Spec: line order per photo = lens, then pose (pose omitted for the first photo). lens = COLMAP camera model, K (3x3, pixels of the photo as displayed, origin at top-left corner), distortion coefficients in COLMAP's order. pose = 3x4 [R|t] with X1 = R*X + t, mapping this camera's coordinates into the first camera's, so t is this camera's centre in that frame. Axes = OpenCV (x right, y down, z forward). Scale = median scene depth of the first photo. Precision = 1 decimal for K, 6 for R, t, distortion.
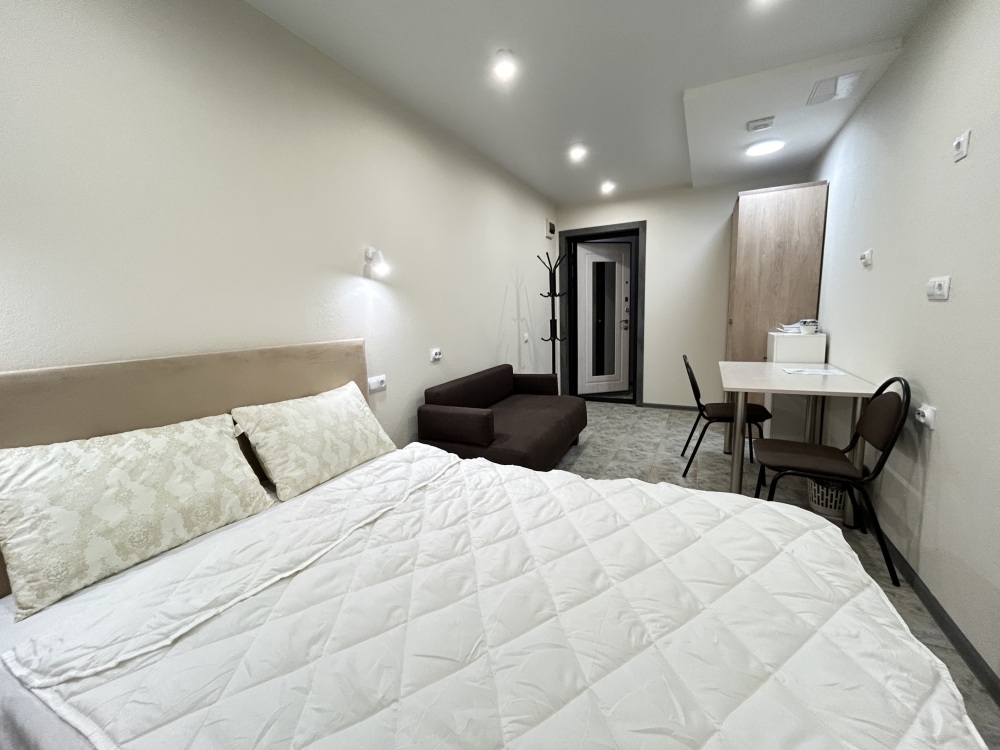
lens RADIAL K [[407.9, 0, 498.2], [0, 407.9, 372.1], [0, 0, 1]] dist [-0.002808, 0.001148]
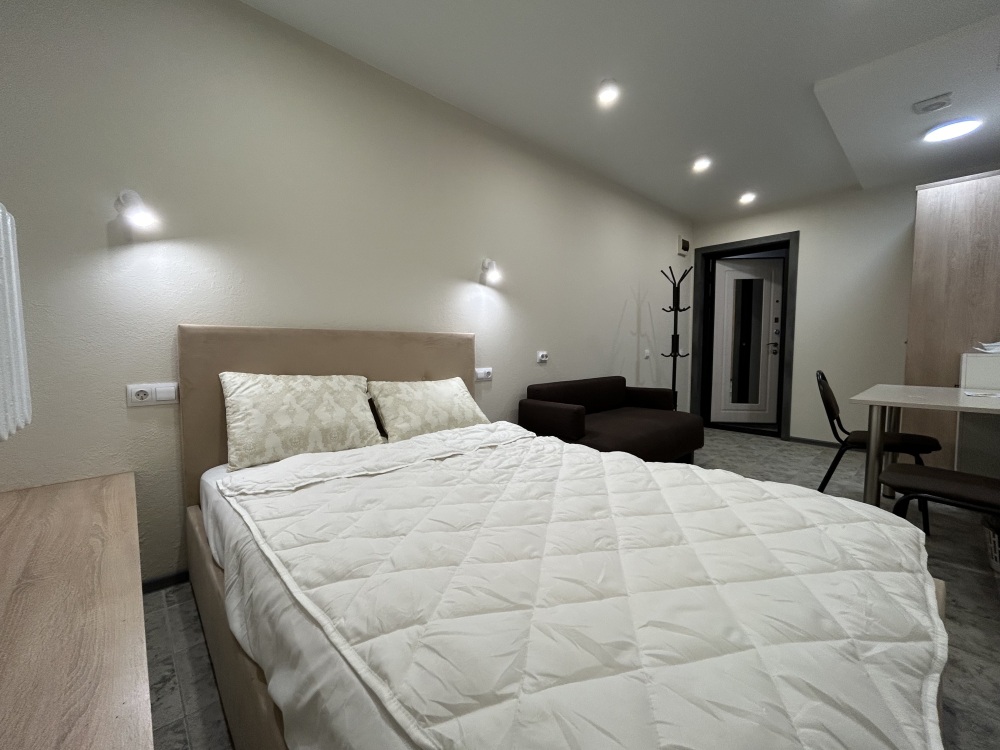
lens RADIAL K [[407.9, 0, 498.4], [0, 407.9, 372.1], [0, 0, 1]] dist [-0.002808, 0.001148]
pose [[0.934838, 0.055686, -0.350681, 0.151209], [-0.082707, 0.994609, -0.062542, 0.093521], [0.345308, 0.087471, 0.934404, -0.071664]]
